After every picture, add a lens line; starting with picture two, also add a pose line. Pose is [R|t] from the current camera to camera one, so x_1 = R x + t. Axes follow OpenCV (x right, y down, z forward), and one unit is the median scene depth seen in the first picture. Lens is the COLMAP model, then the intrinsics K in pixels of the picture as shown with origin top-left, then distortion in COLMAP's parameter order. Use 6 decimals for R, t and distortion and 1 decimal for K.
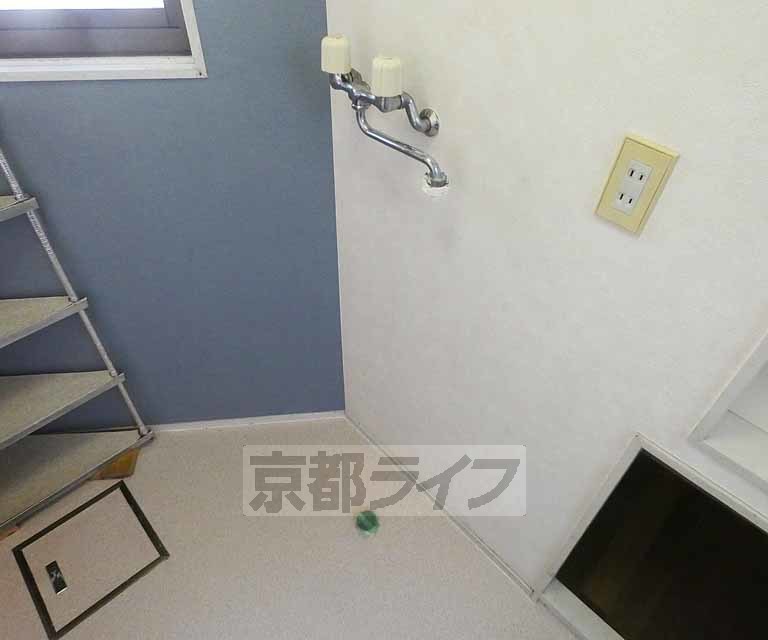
lens RADIAL K [[505.8, 0, 380.2], [0, 505.8, 315.7], [0, 0, 1]] dist [-0.001053, -0.005137]
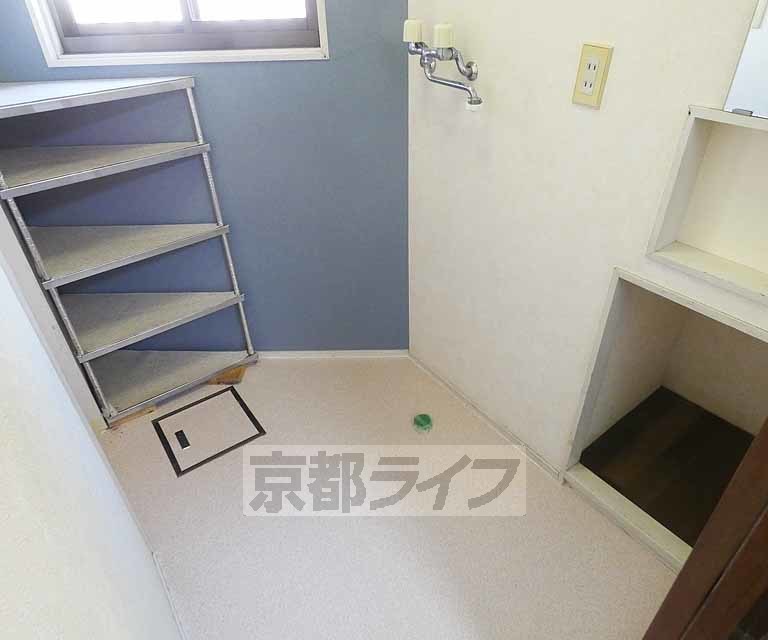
lens RADIAL K [[505.8, 0, 380.2], [0, 505.8, 315.7], [0, 0, 1]] dist [-0.001053, -0.005137]
pose [[0.989256, 0.033607, -0.142280, 0.058179], [-0.054053, 0.988336, -0.142374, 0.516421], [0.135835, 0.148534, 0.979534, -0.376815]]
